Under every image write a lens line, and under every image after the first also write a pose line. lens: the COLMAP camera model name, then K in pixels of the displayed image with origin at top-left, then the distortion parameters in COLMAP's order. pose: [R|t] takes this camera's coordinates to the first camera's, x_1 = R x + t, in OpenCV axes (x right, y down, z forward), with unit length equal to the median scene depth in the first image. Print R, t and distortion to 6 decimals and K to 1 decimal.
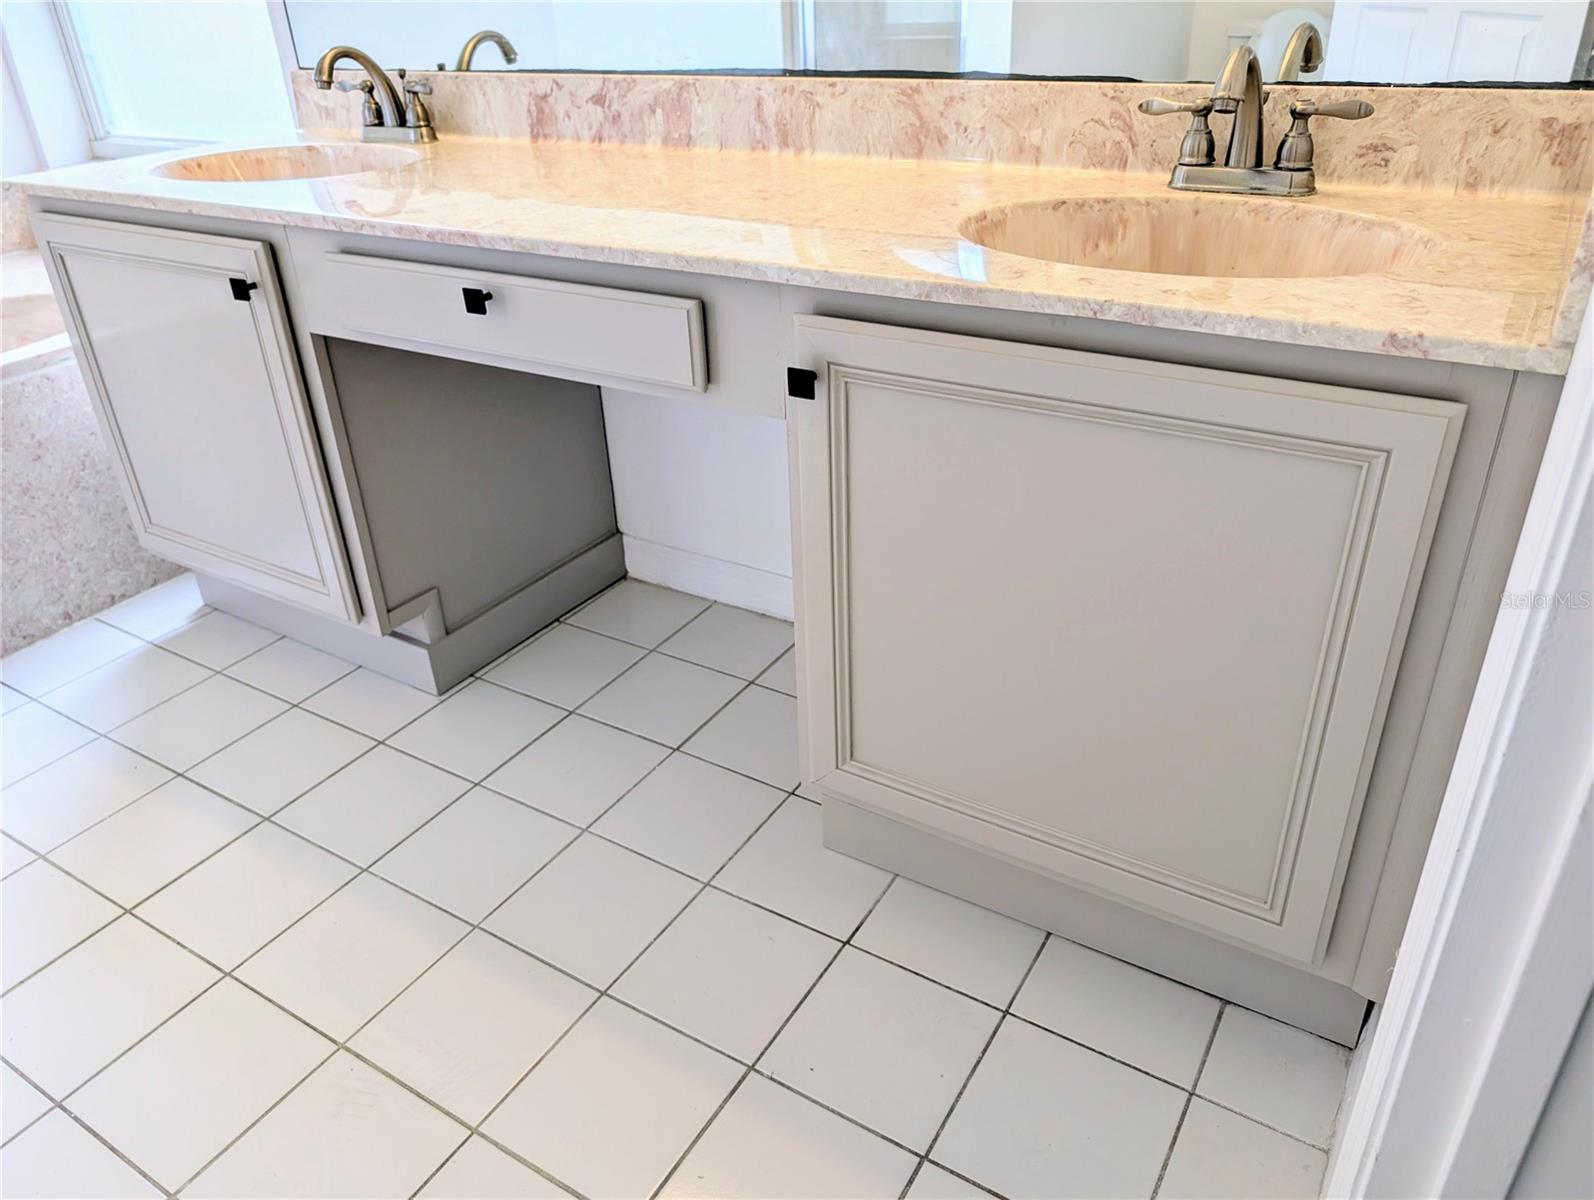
lens RADIAL K [[1153.5, 0, 809.7], [0, 1153.5, 593.5], [0, 0, 1]] dist [-0.001228, 0.003724]
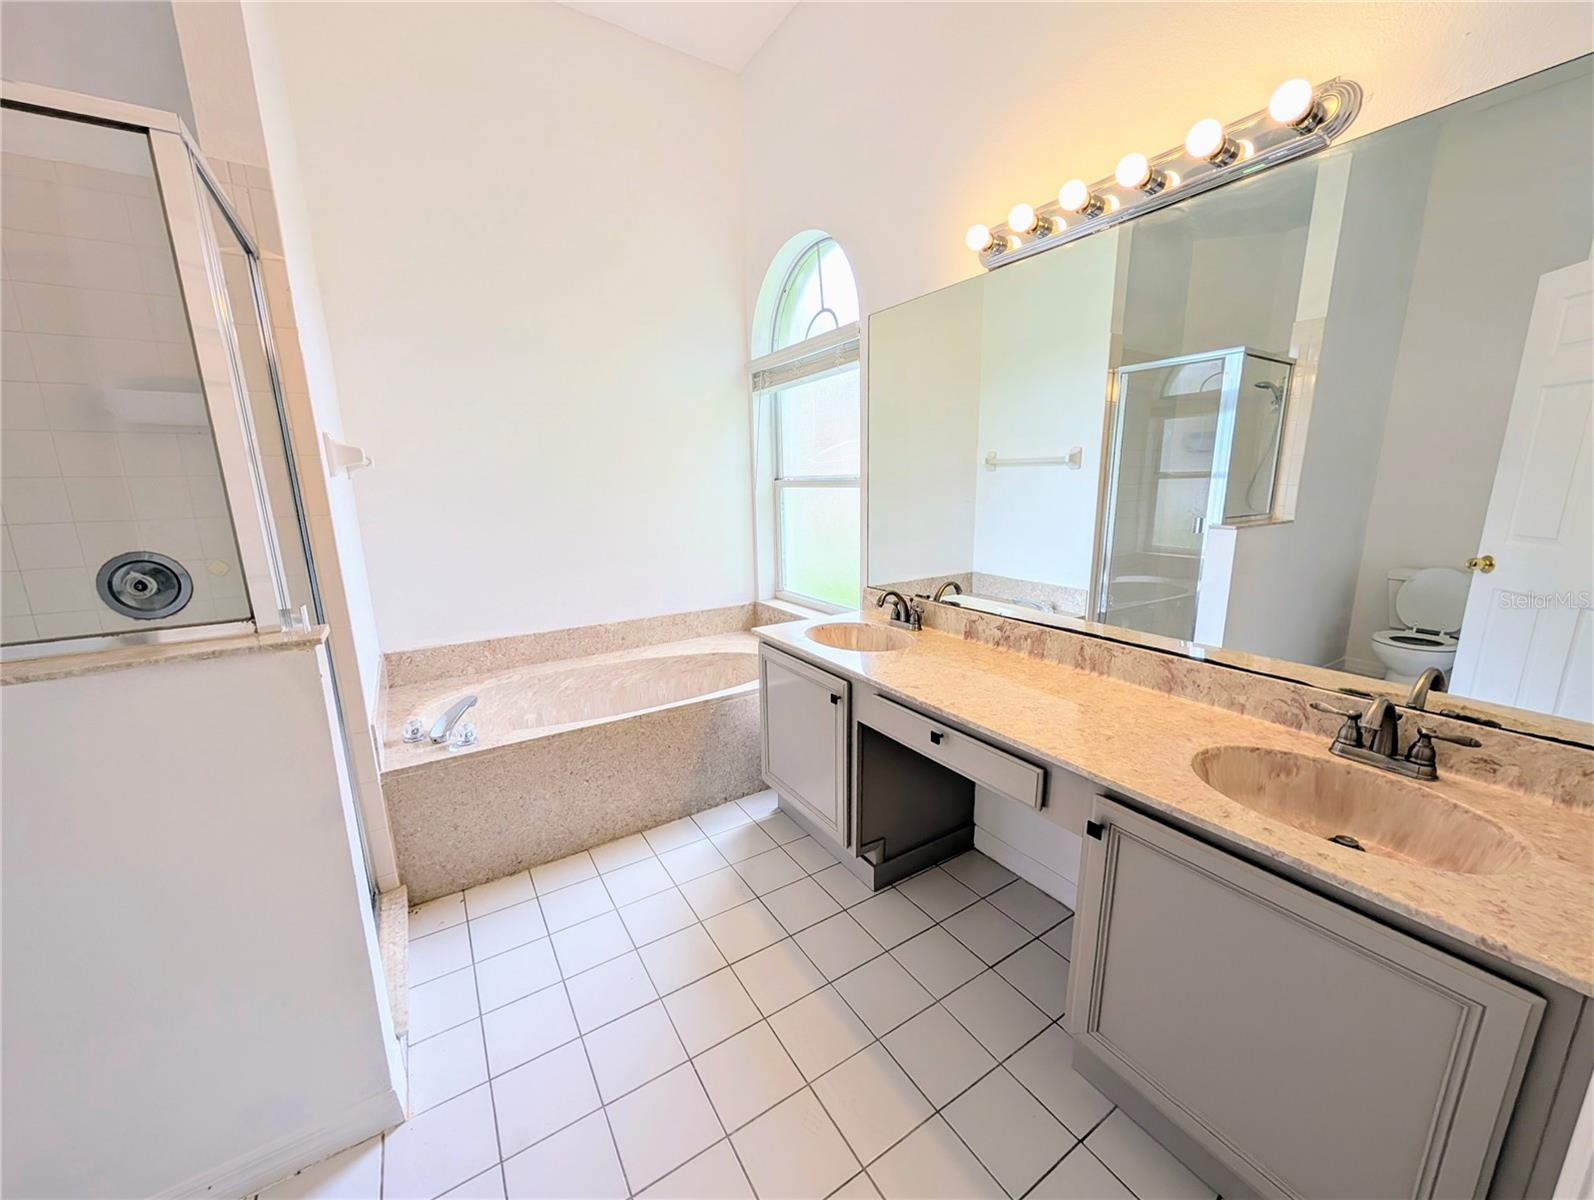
lens RADIAL K [[610.5, 0, 801.4], [0, 610.5, 608.9], [0, 0, 1]] dist [0.000486, 0.000251]
pose [[0.899275, 0.112268, -0.422730, -0.044376], [-0.222137, 0.949800, -0.220308, -0.149100], [0.376776, 0.292021, 0.879070, -0.184062]]
